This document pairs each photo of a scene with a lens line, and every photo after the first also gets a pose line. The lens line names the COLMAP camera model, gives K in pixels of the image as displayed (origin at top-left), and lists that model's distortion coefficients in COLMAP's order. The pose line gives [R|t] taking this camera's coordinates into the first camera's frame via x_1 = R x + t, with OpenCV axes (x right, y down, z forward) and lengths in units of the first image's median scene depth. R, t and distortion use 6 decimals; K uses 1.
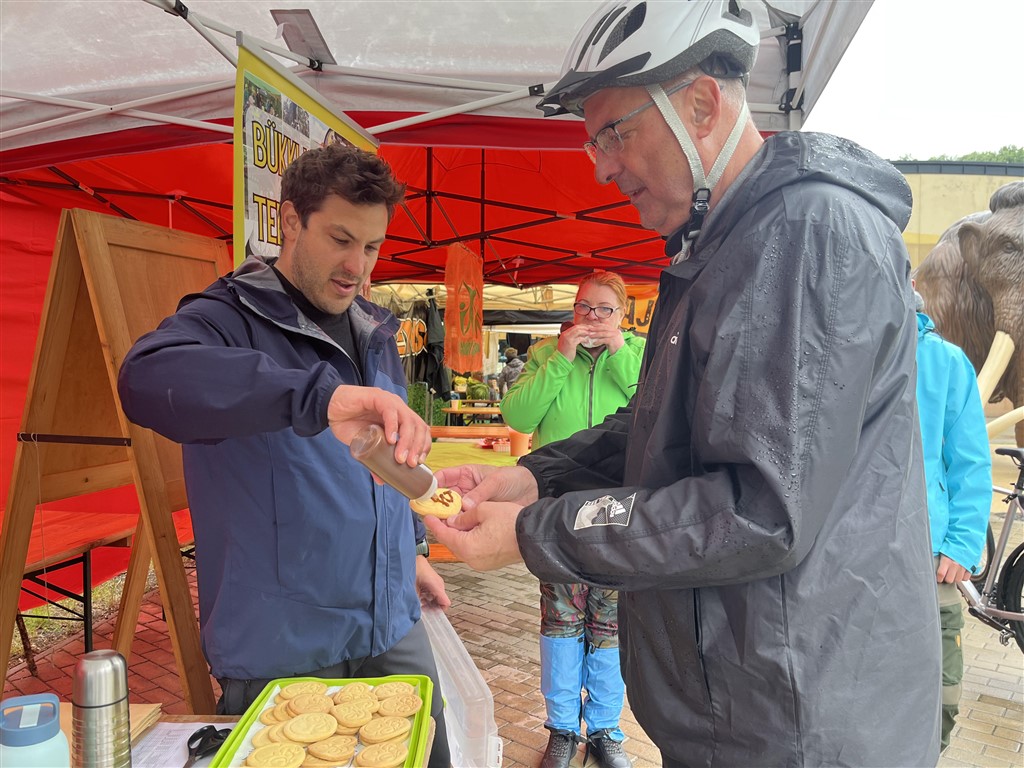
lens RADIAL K [[773.1, 0, 506.6], [0, 773.1, 392.3], [0, 0, 1]] dist [0.067428, -0.089510]
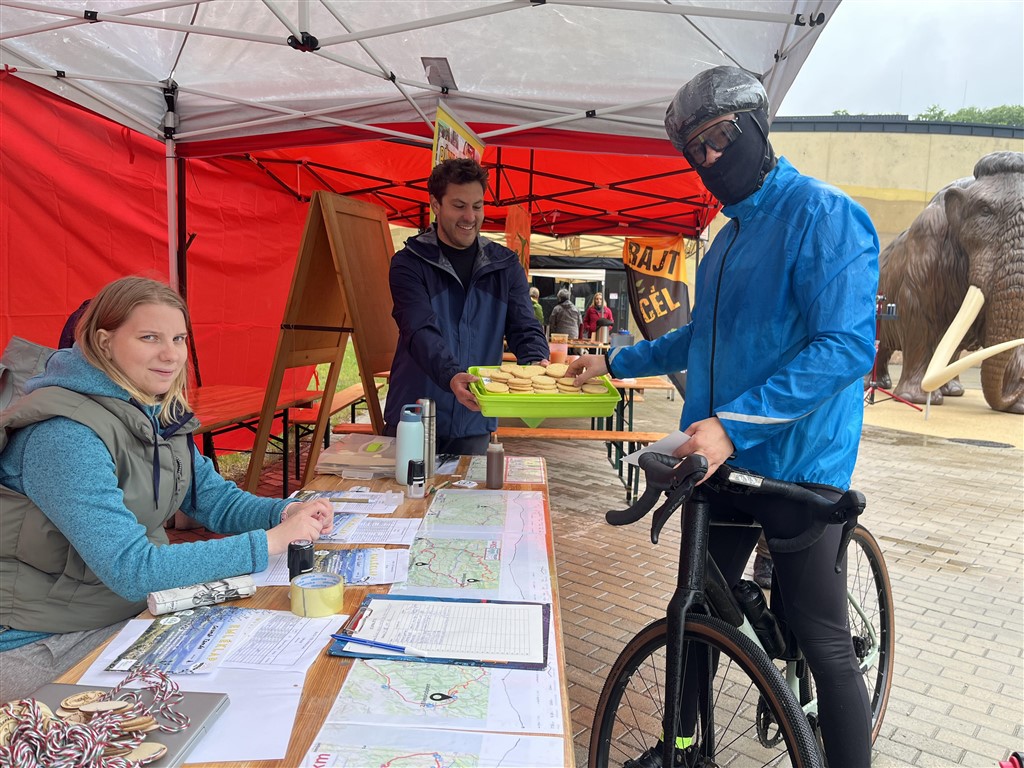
lens RADIAL K [[773.1, 0, 516.6], [0, 773.1, 388.7], [0, 0, 1]] dist [0.067428, -0.089510]
pose [[0.999592, 0.028218, -0.004398, -0.052042], [-0.027865, 0.997405, 0.066387, 0.032890], [0.006260, -0.066237, 0.997784, -0.340564]]
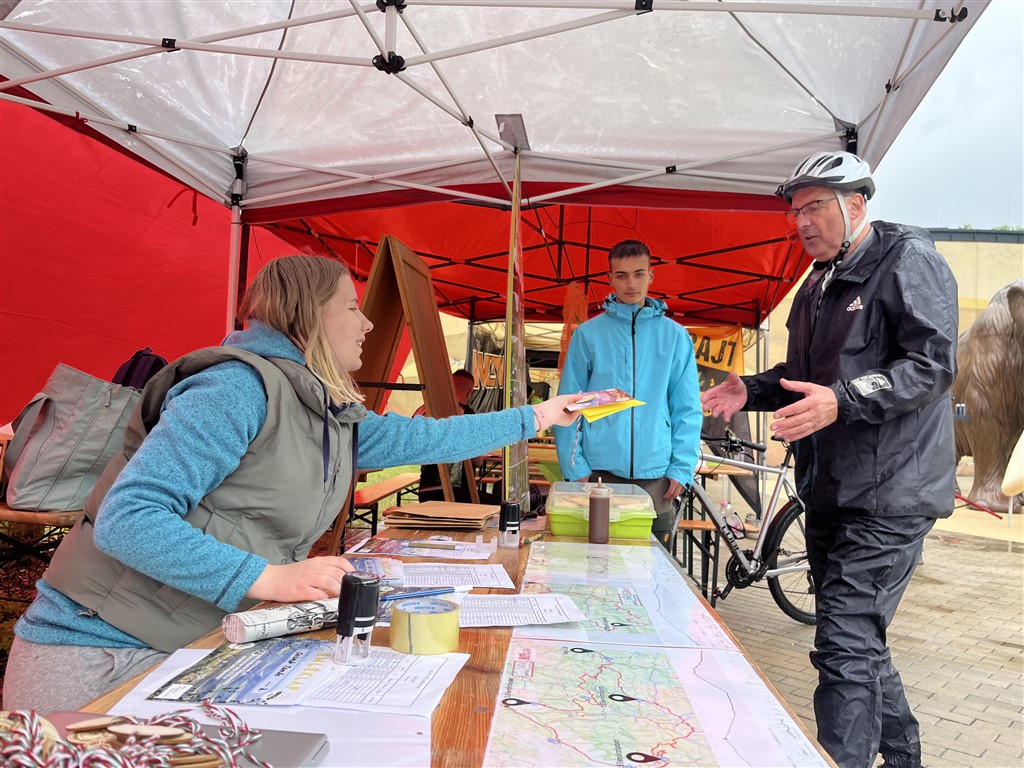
lens RADIAL K [[773.1, 0, 509.0], [0, 773.1, 385.7], [0, 0, 1]] dist [0.067428, -0.089510]
pose [[0.997595, 0.031382, -0.061800, -0.097303], [-0.036426, 0.995946, -0.082251, 0.089321], [0.058969, 0.084305, 0.994694, -0.263050]]
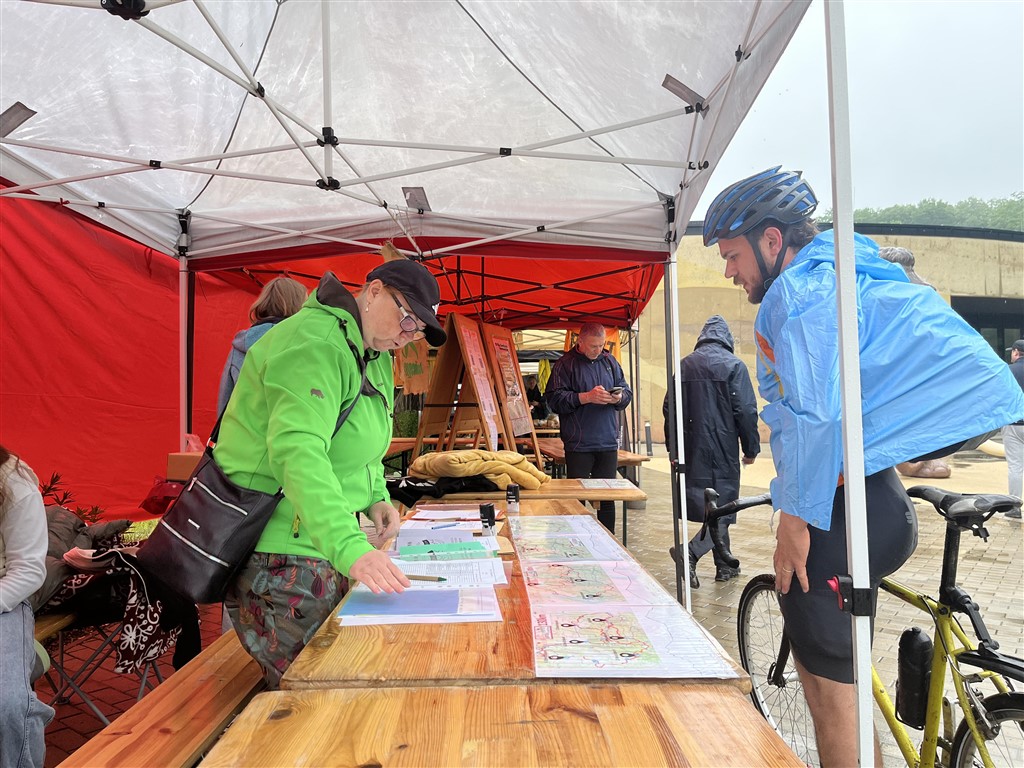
lens RADIAL K [[773.1, 0, 520.7], [0, 773.1, 391.9], [0, 0, 1]] dist [0.067428, -0.089510]
pose [[0.996883, -0.011605, 0.078038, -0.098377], [0.016122, 0.998215, -0.057504, 0.071960], [-0.077231, 0.058583, 0.995291, -0.517212]]
